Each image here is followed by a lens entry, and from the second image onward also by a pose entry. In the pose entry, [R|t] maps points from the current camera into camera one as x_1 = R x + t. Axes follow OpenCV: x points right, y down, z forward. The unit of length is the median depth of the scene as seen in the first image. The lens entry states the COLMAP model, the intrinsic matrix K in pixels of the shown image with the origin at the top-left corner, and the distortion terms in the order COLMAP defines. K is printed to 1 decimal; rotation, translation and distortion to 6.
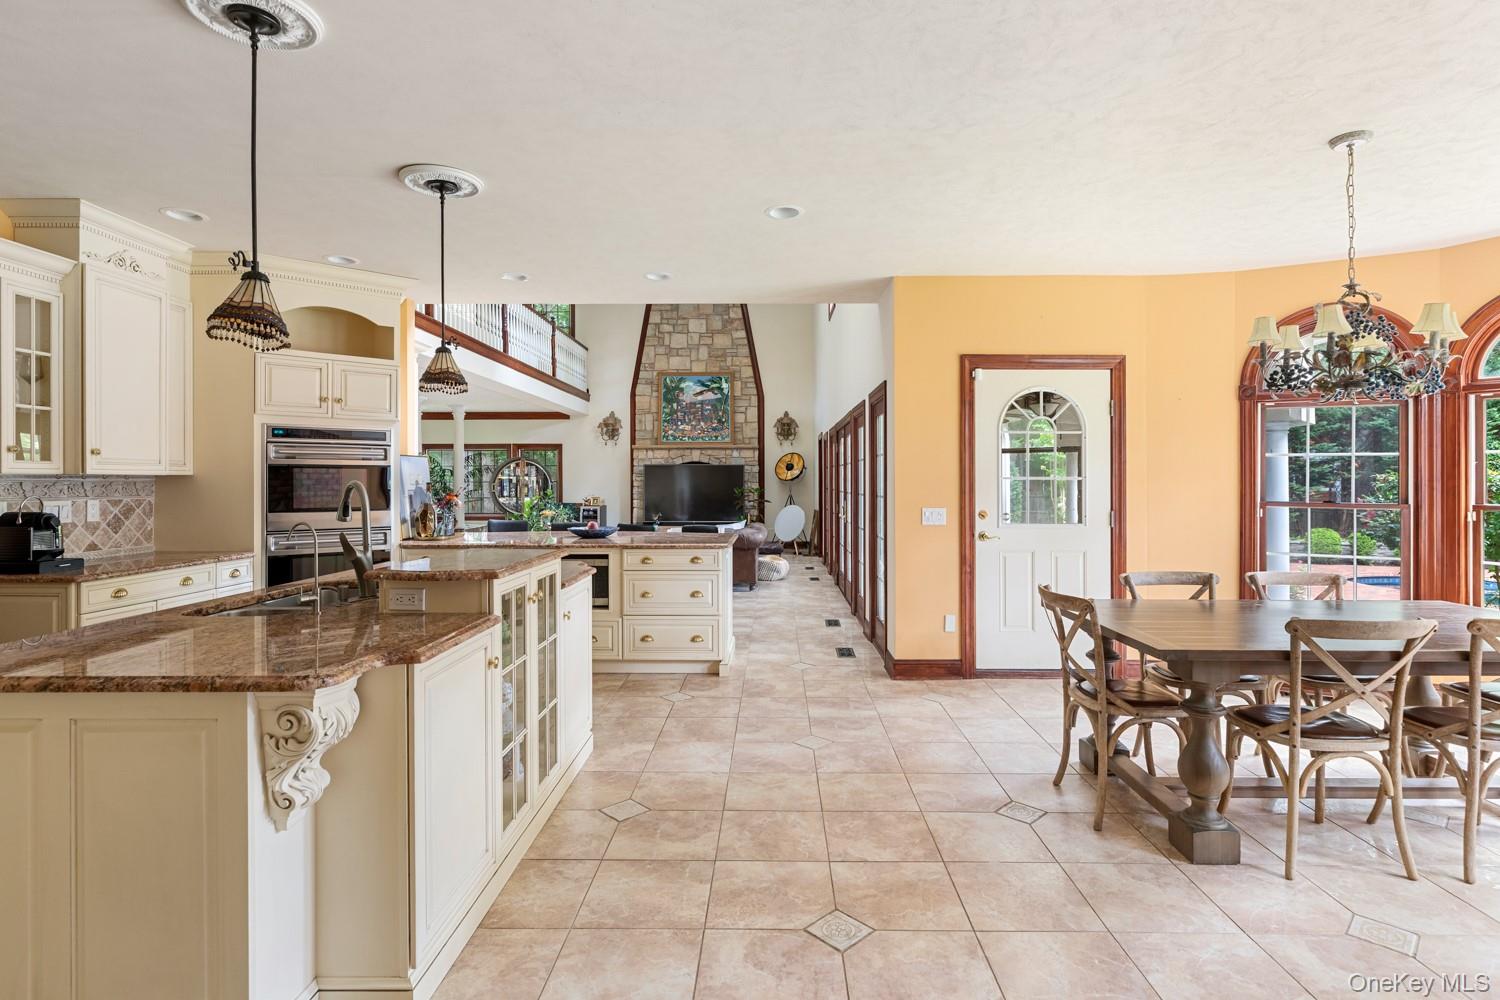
lens RADIAL K [[766.6, 0, 750.7], [0, 766.6, 472.6], [0, 0, 1]] dist [0.002314, -0.002730]
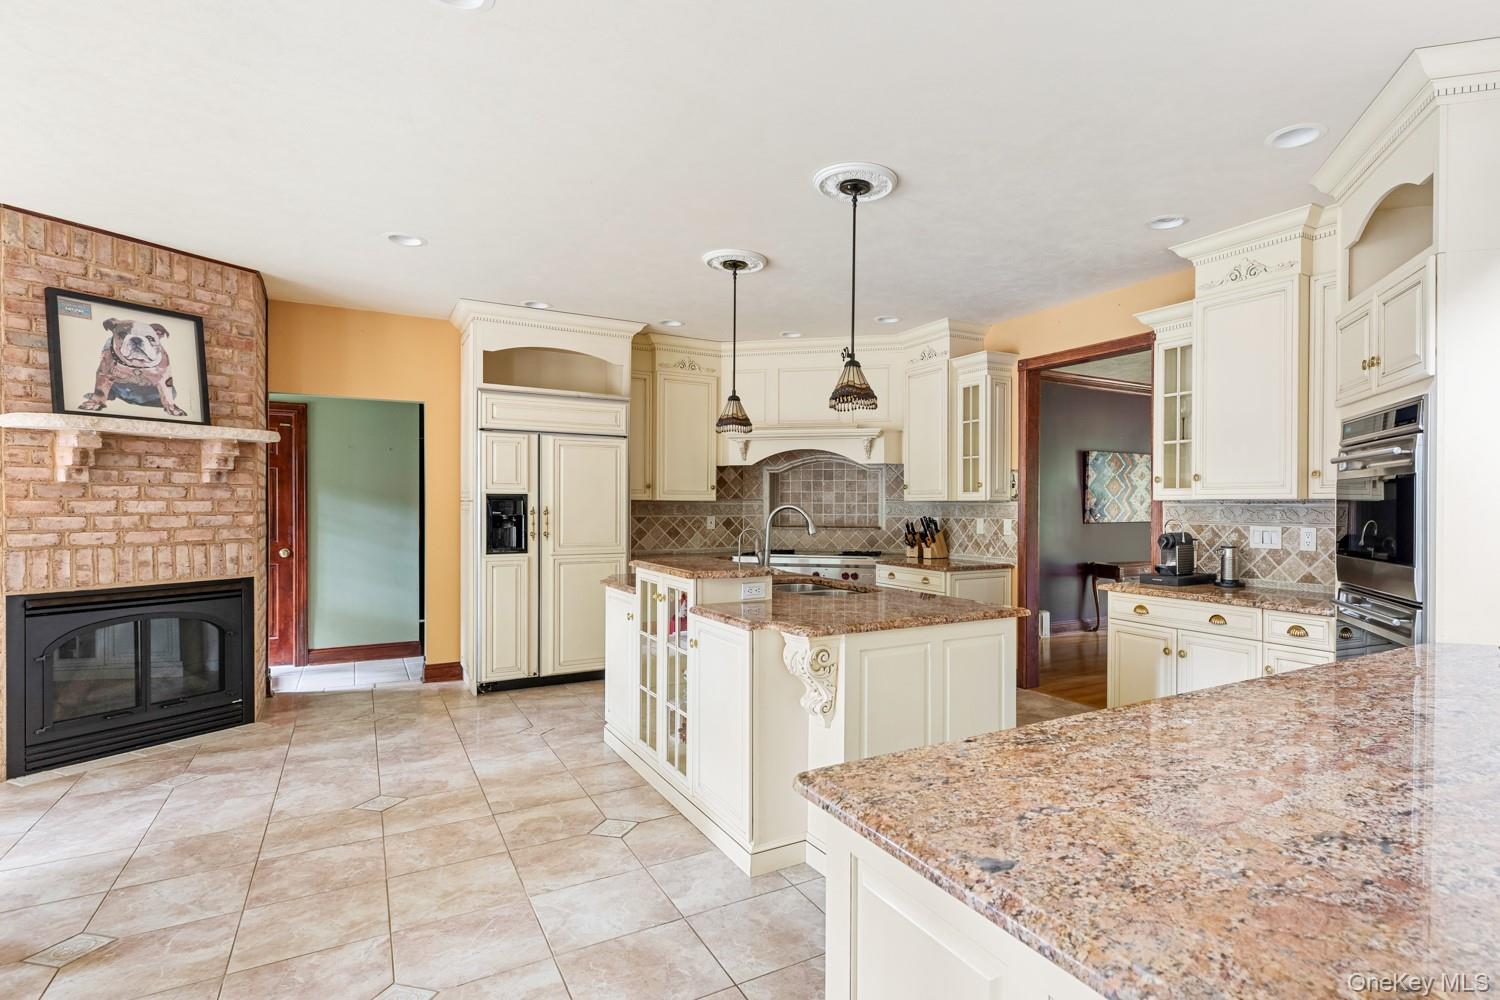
lens RADIAL K [[752.8, 0, 824.8], [0, 752.8, 510.3], [0, 0, 1]] dist [0.003257, 0.000706]
pose [[-0.836011, 0.000301, -0.548712, 0.065001], [0.001541, 0.999997, -0.001799, 0.010671], [0.548710, -0.002350, -0.836010, 0.876989]]
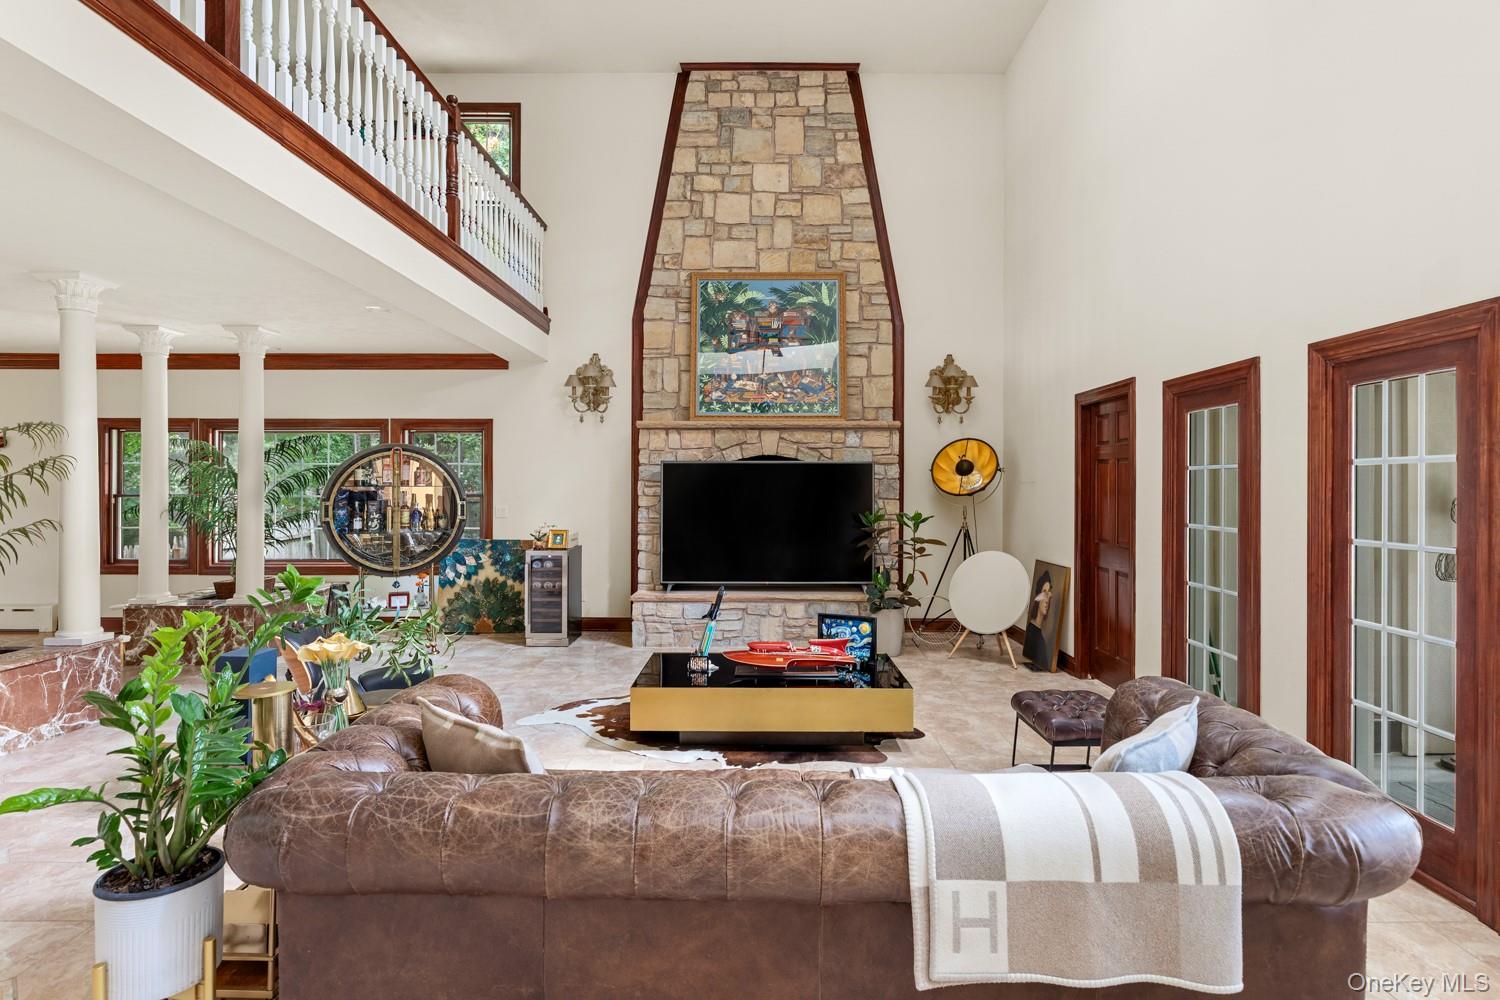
lens RADIAL K [[781.7, 0, 760.3], [0, 781.7, 480.2], [0, 0, 1]] dist [-0.001043, 0.001536]
pose [[0.999911, 0.003799, 0.012827, -0.164755], [-0.003881, 0.999972, 0.006418, -0.004162], [-0.012802, -0.006467, 0.999897, 1.010179]]
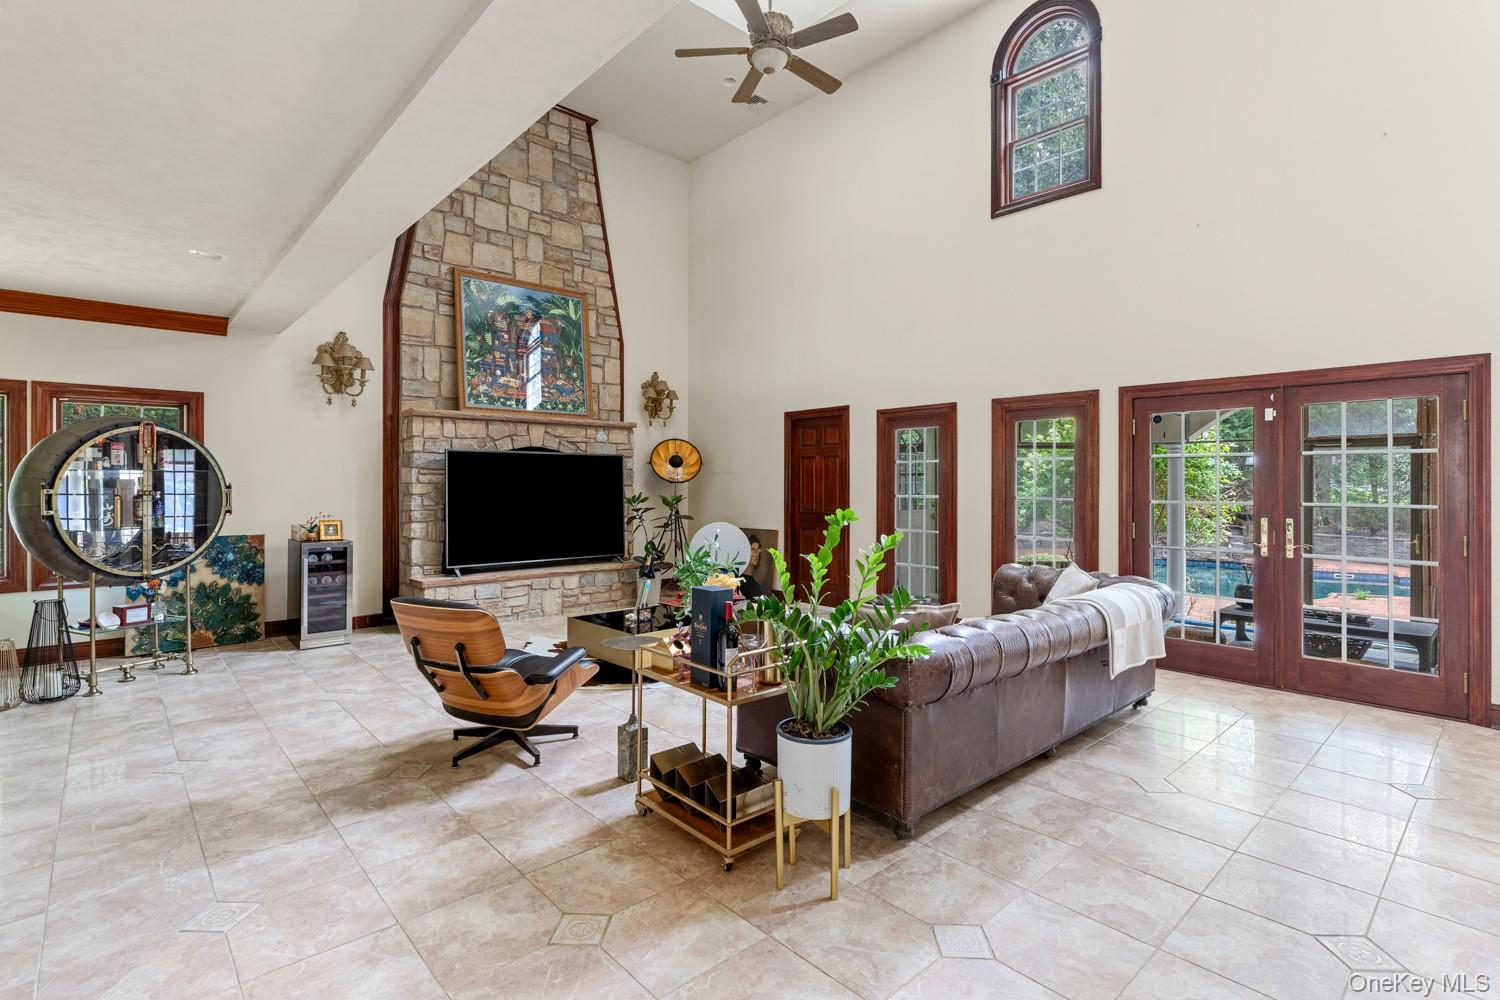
lens RADIAL K [[723.6, 0, 747.9], [0, 723.6, 478.7], [0, 0, 1]] dist [-0.002618, 0.000317]
pose [[0.728851, 0.007402, 0.684633, -0.609591], [-0.009667, 0.999953, -0.000520, 0.012639], [-0.684605, -0.006240, 0.728888, 1.049592]]
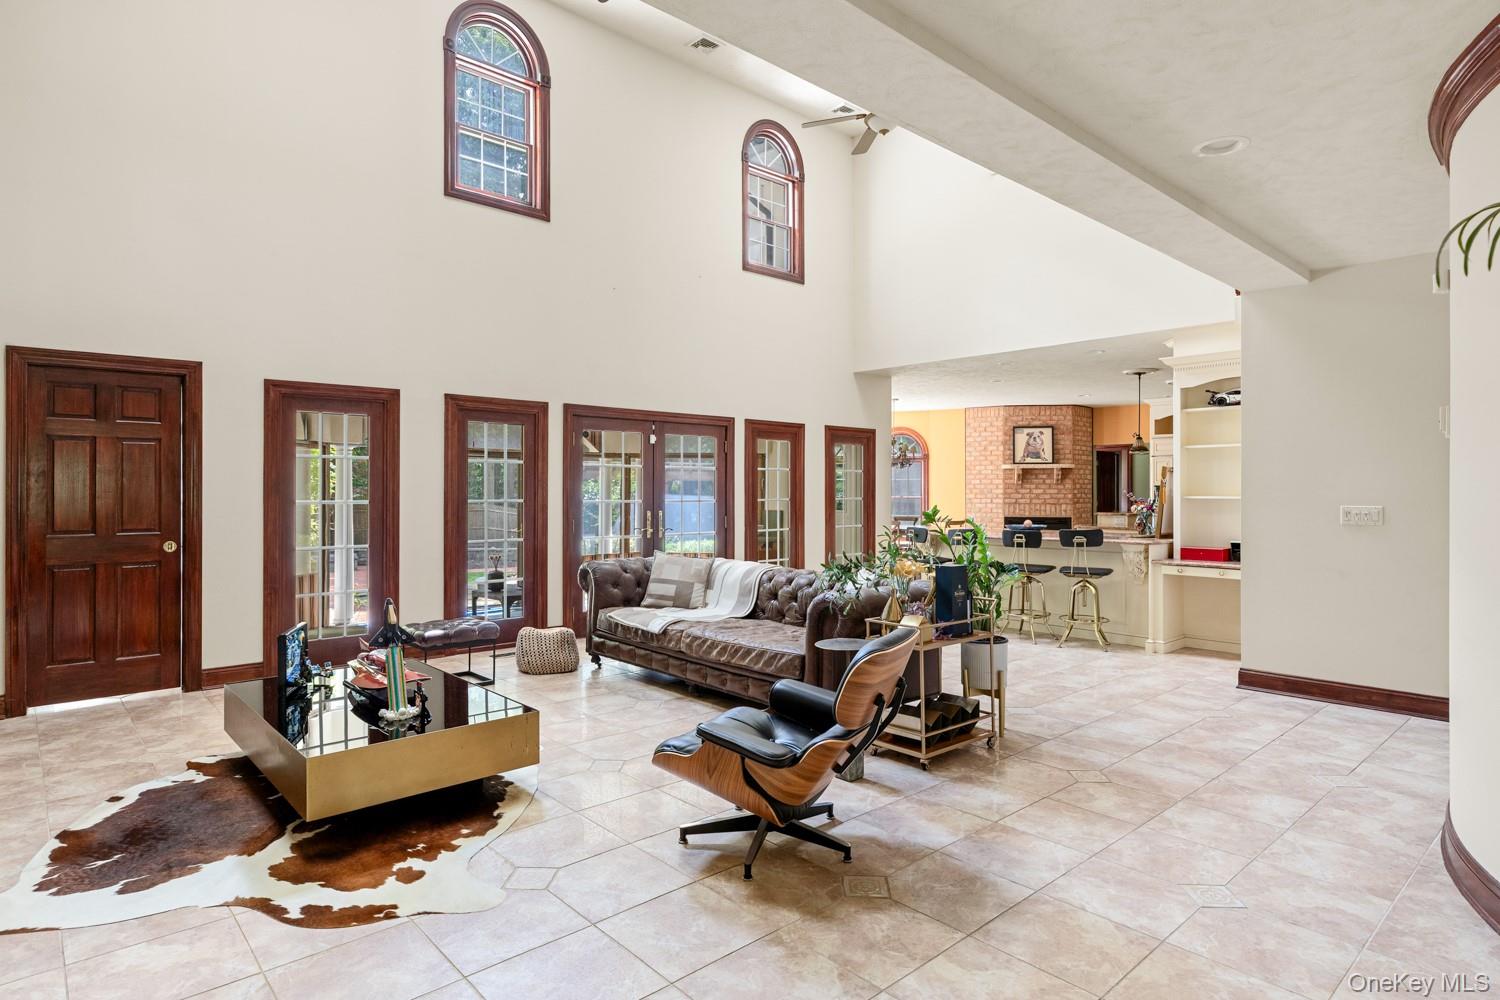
lens RADIAL K [[815.1, 0, 760.9], [0, 815.1, 487.5], [0, 0, 1]] dist [-0.002699, -0.000094]
pose [[-0.689355, 0.000809, 0.724423, -0.684752], [-0.009703, 0.999899, -0.010351, 0.022196], [-0.724358, -0.014164, -0.689278, 1.809330]]
